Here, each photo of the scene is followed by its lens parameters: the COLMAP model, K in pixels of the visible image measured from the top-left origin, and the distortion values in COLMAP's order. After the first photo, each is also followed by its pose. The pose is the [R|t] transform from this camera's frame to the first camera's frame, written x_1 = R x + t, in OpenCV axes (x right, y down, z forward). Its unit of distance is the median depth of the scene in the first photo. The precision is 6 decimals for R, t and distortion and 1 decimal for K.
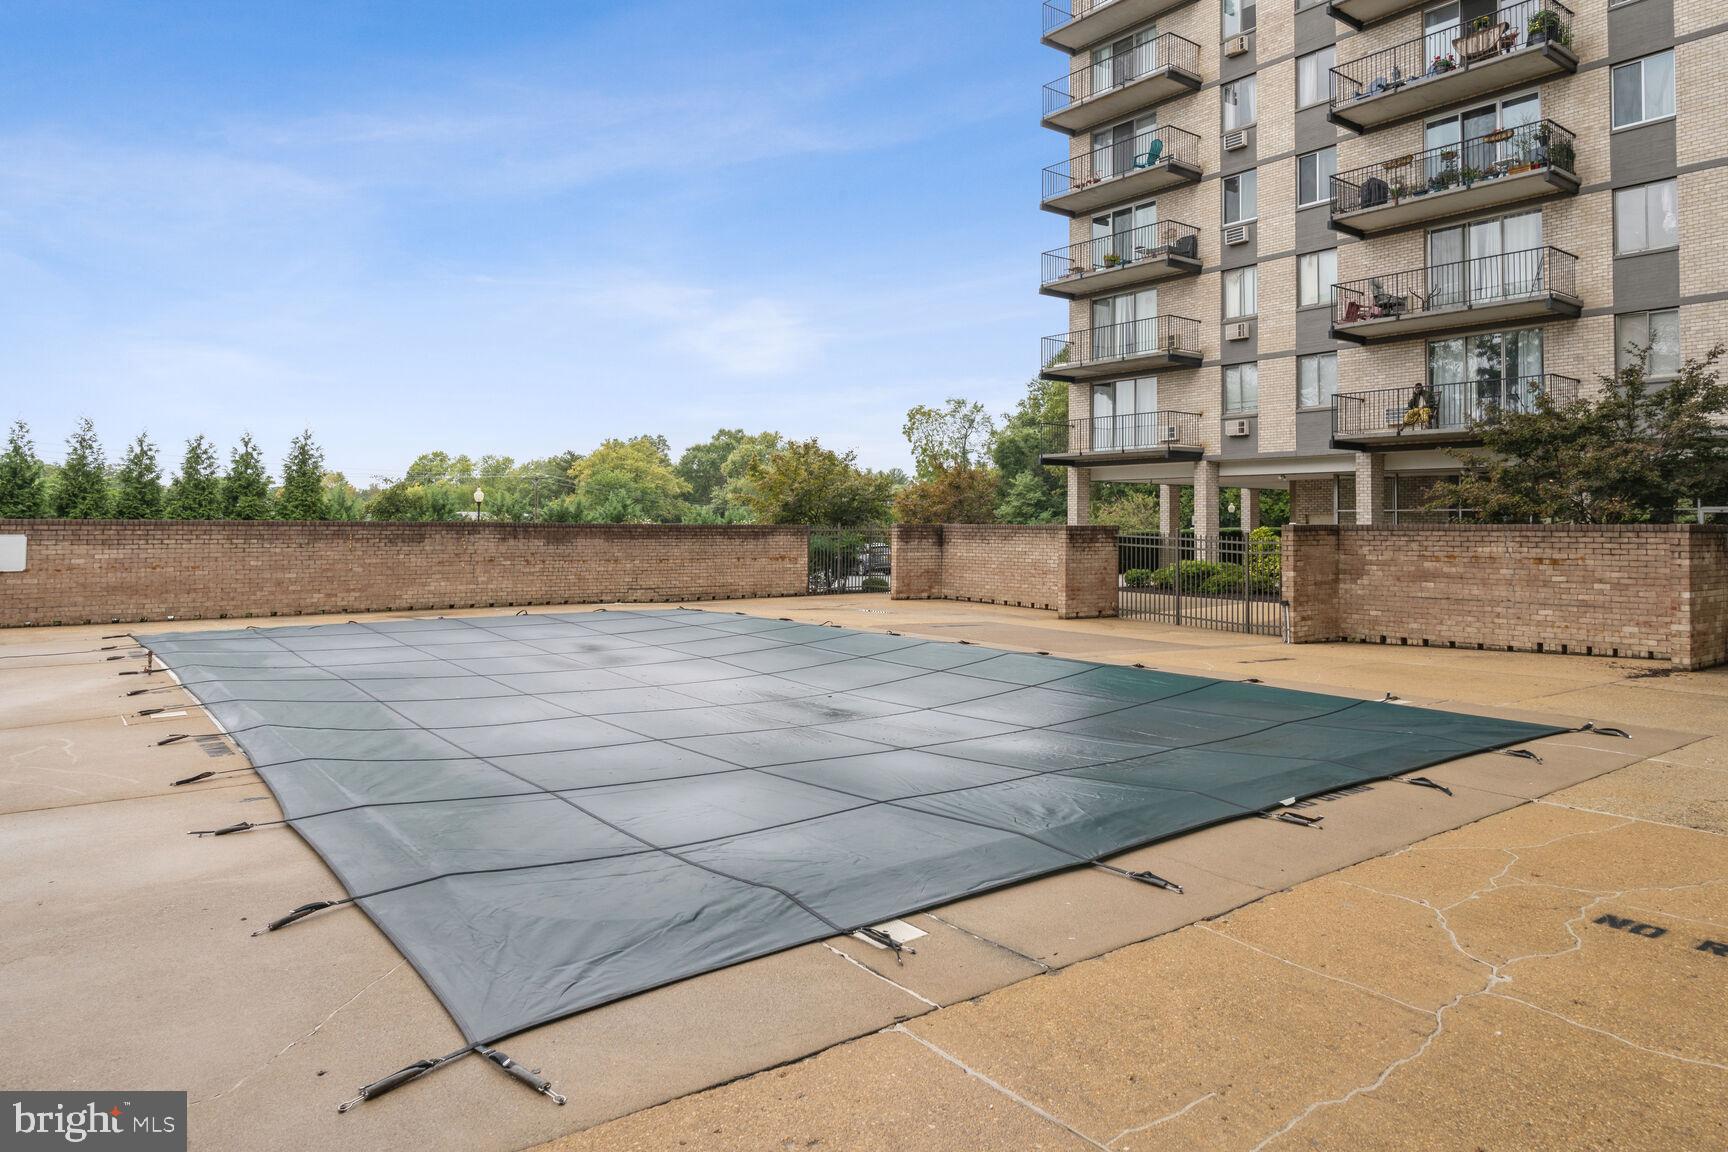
lens RADIAL K [[1093.2, 0, 863.7], [0, 1093.2, 552.4], [0, 0, 1]] dist [0.002831, -0.000125]
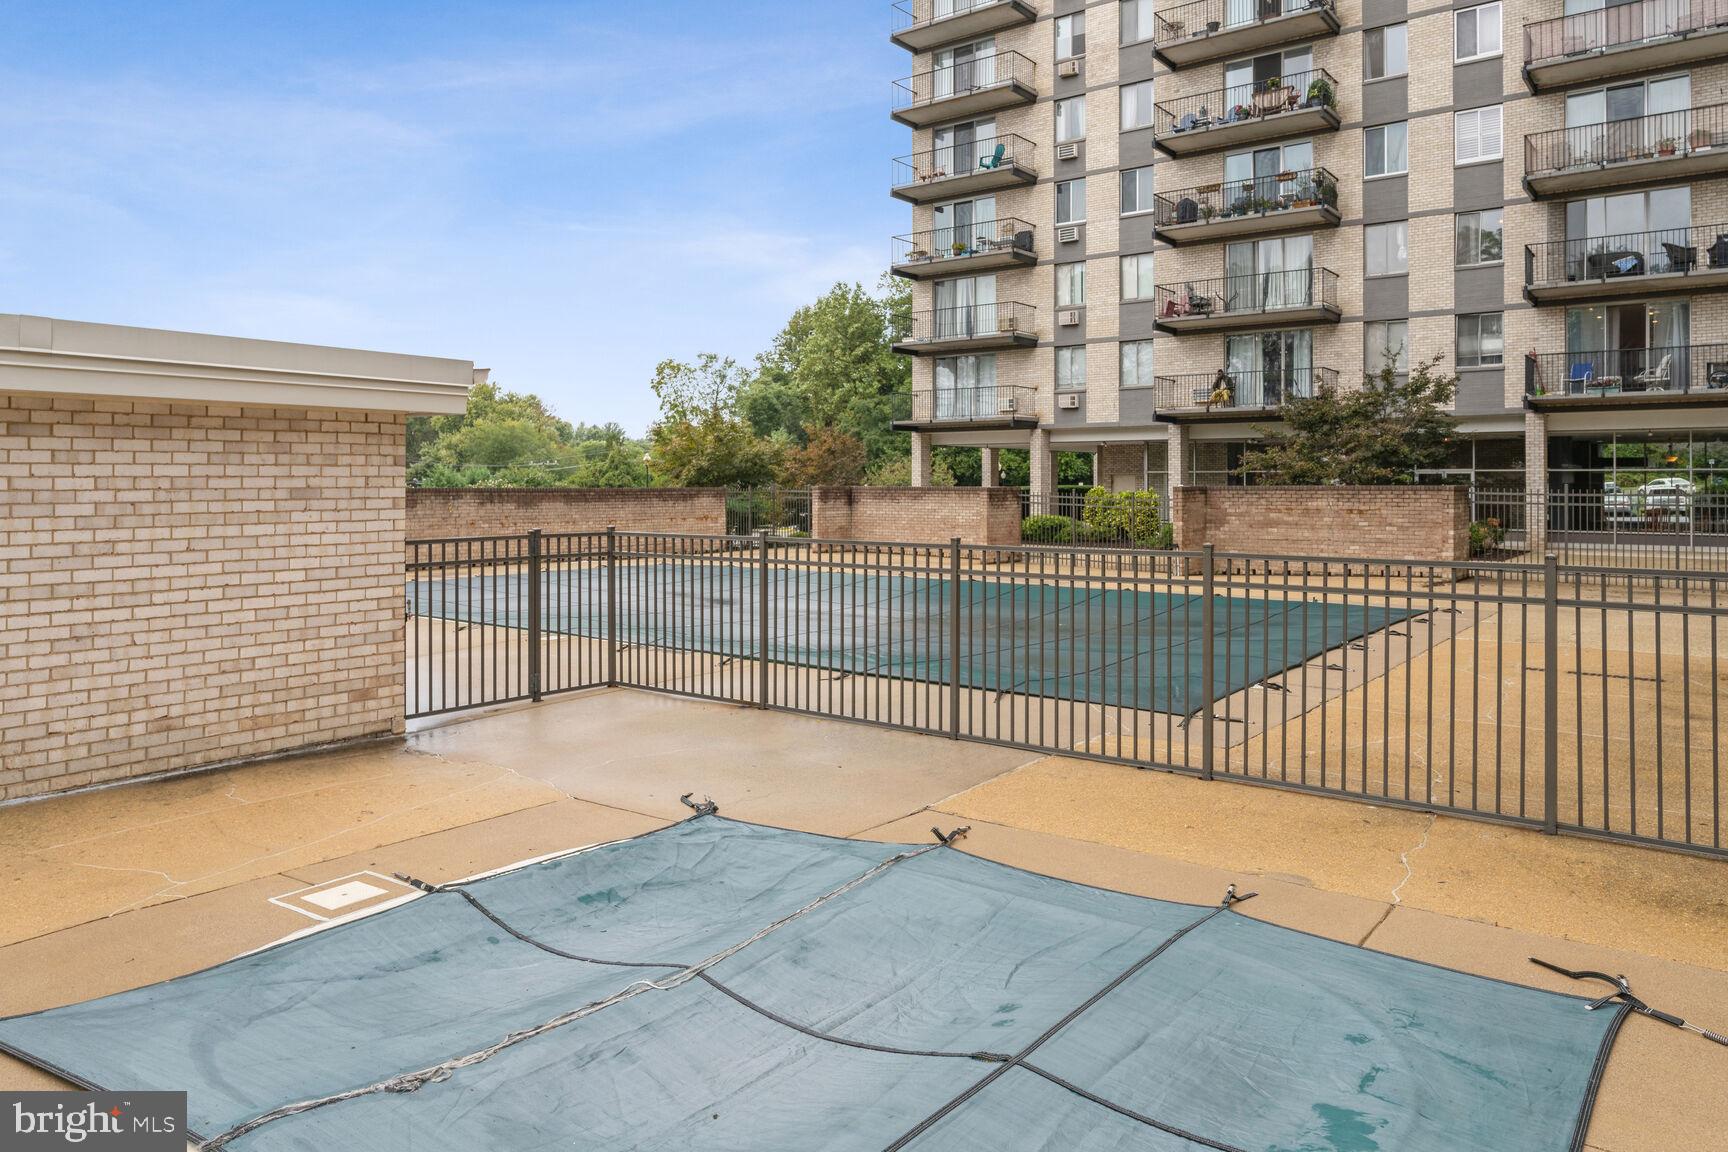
lens RADIAL K [[1158.2, 0, 864.0], [0, 1158.2, 576.0], [0, 0, 1]] dist [-0.000975, -0.001139]
pose [[0.965303, -0.027038, 0.259731, -0.204755], [0.012417, 0.998253, 0.057767, -0.001683], [-0.260839, -0.052538, 0.963952, -0.153141]]
